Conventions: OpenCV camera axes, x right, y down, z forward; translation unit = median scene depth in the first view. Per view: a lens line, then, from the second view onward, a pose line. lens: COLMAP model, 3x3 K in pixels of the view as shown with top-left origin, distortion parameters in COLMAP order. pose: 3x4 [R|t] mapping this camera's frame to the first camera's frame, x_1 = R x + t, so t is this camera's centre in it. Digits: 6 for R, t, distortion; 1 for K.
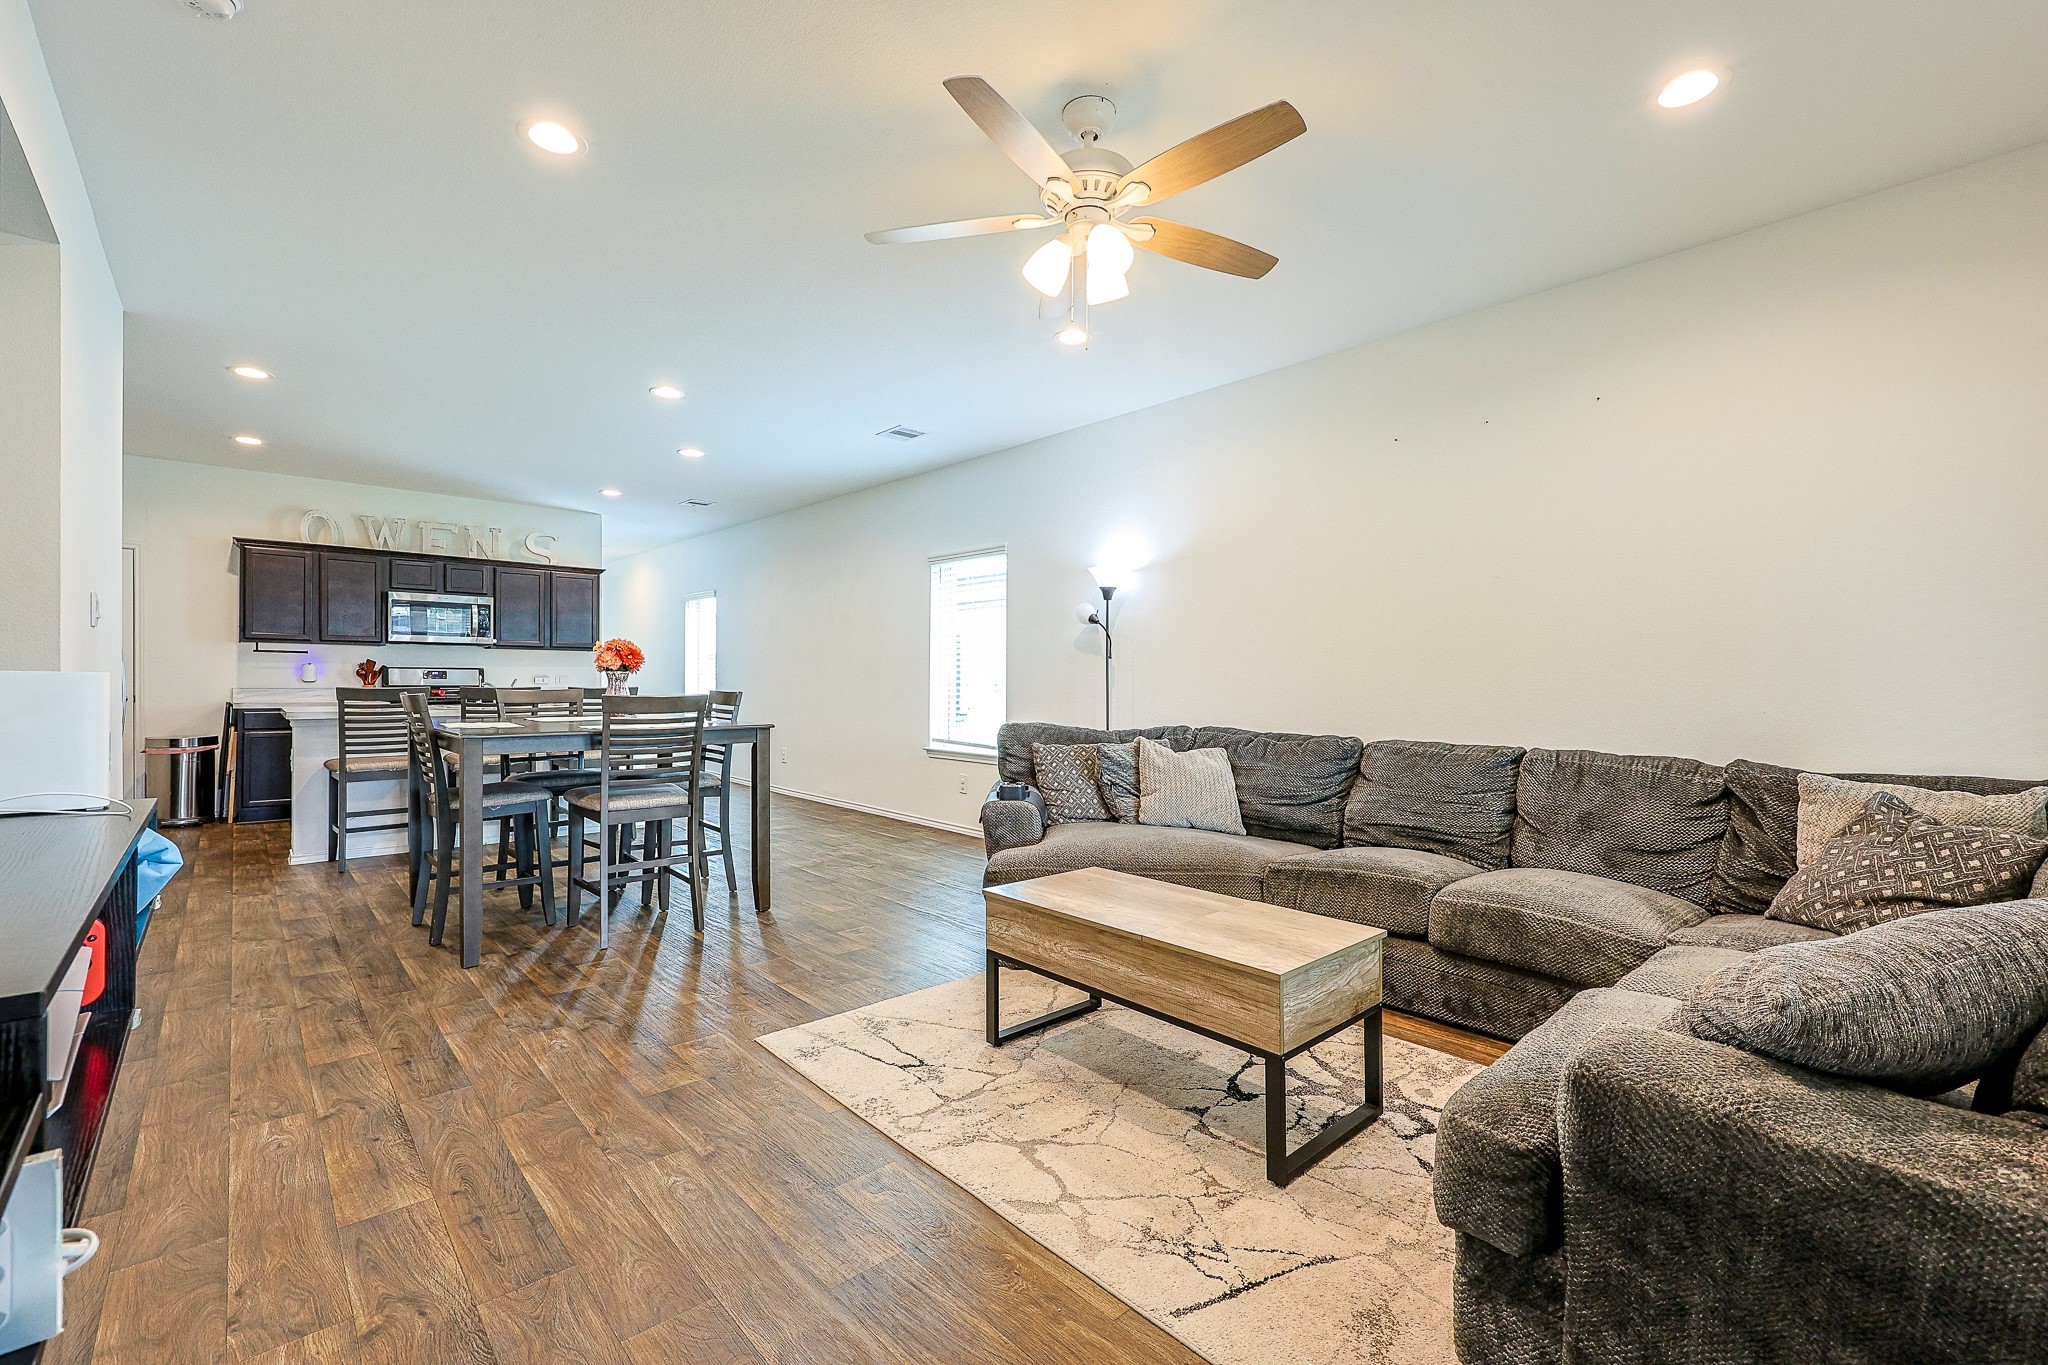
lens RADIAL K [[867.8, 0, 1022.5], [0, 867.8, 678.5], [0, 0, 1]] dist [-0.002311, 0.000639]
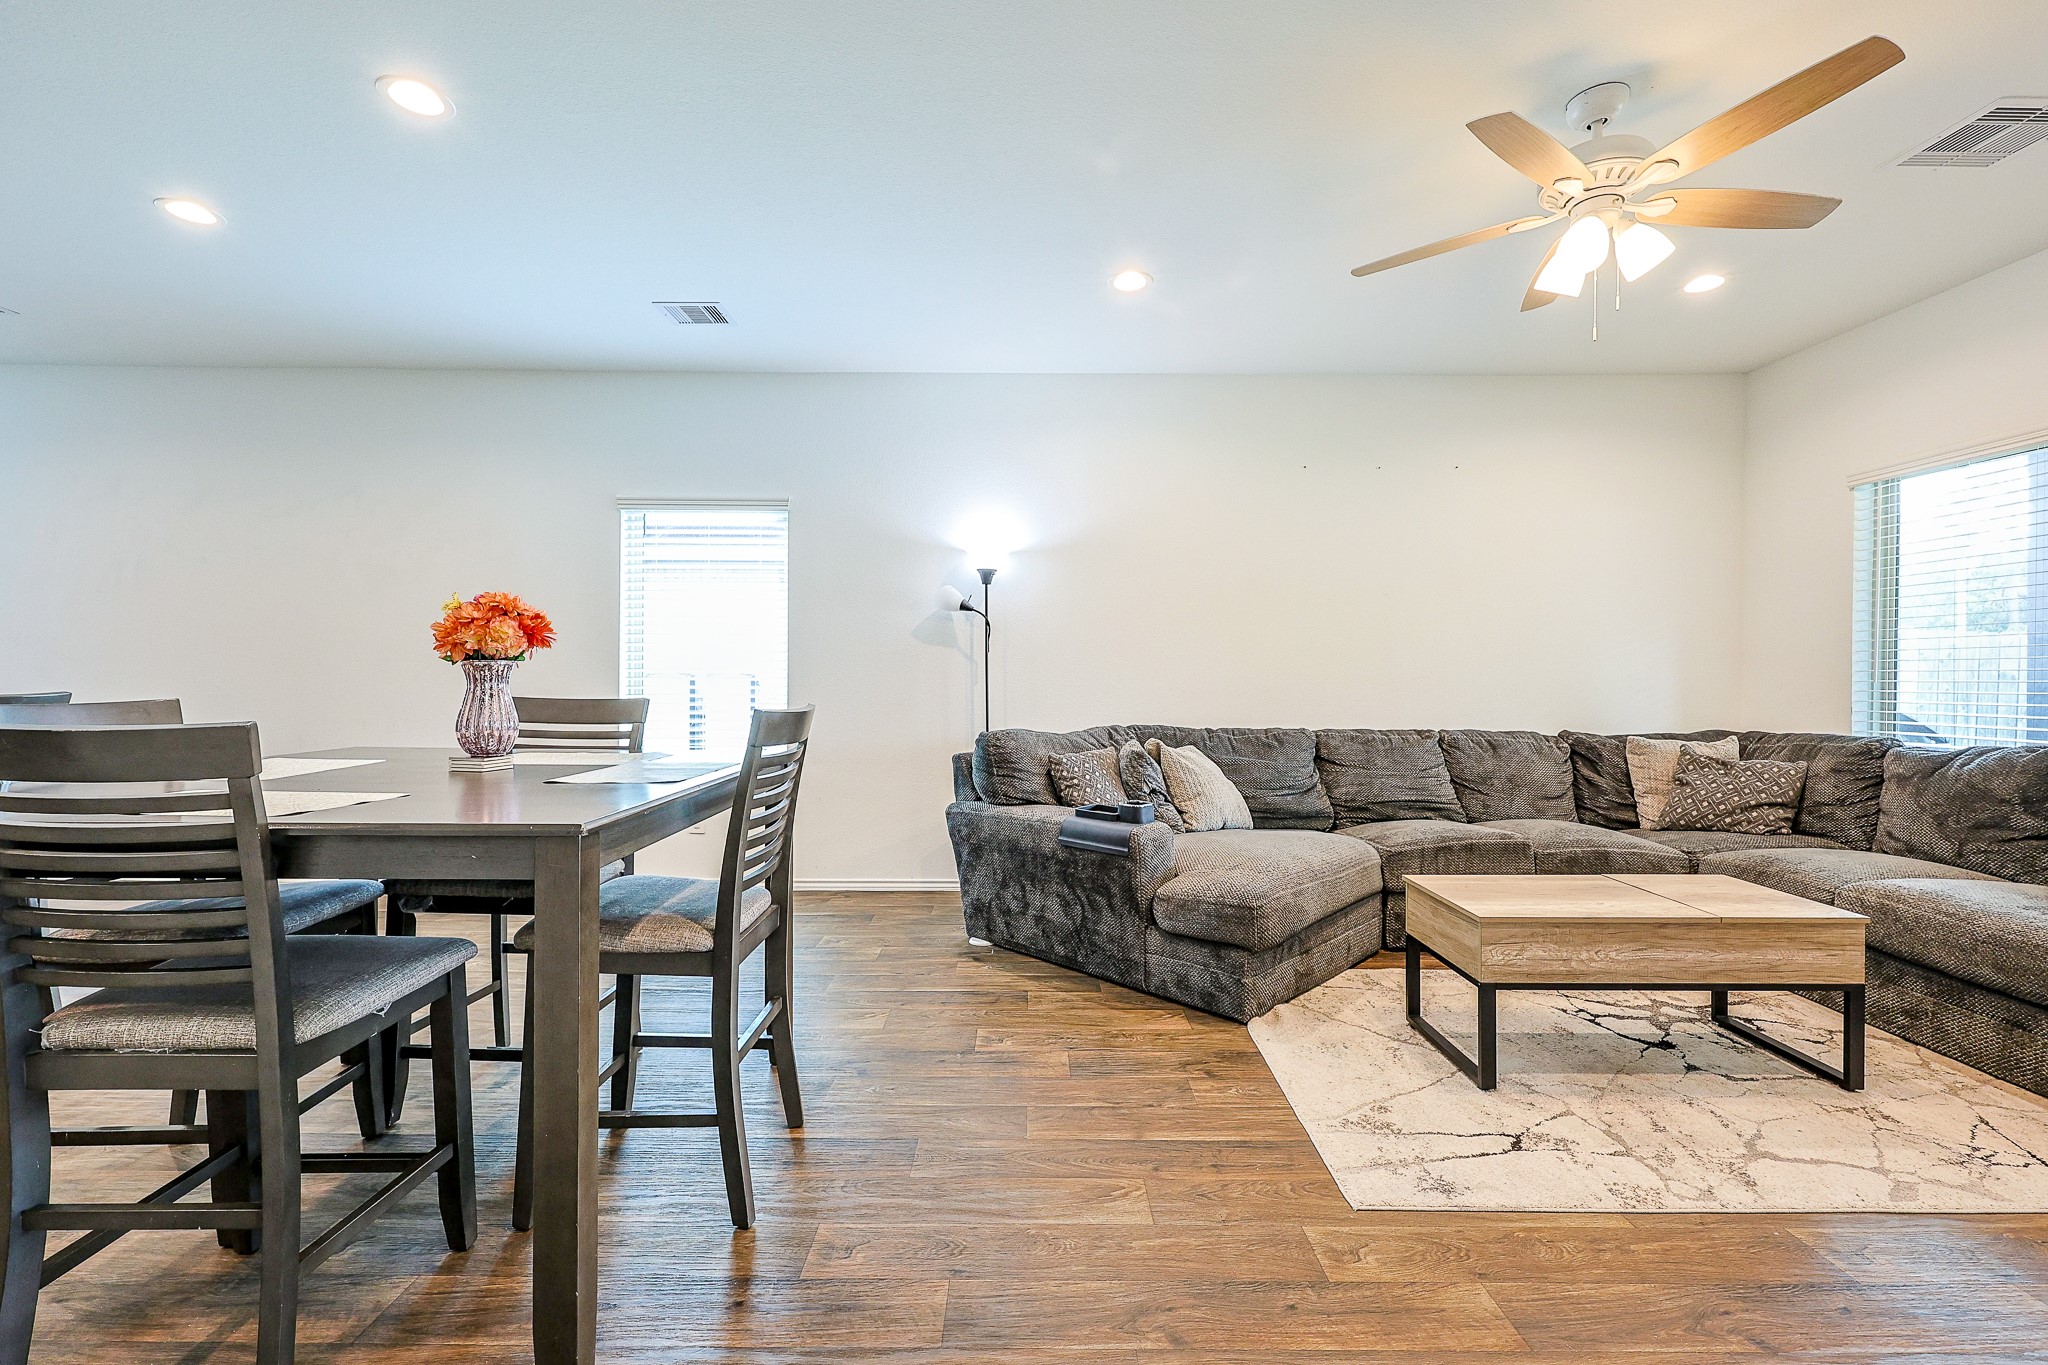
lens RADIAL K [[867.8, 0, 1038.5], [0, 867.8, 678.6], [0, 0, 1]] dist [-0.002311, 0.000639]
pose [[0.671860, -0.001508, 0.740677, -0.996689], [-0.001649, 0.999992, 0.003531, 0.000342], [-0.740677, -0.003594, 0.671852, 0.745353]]
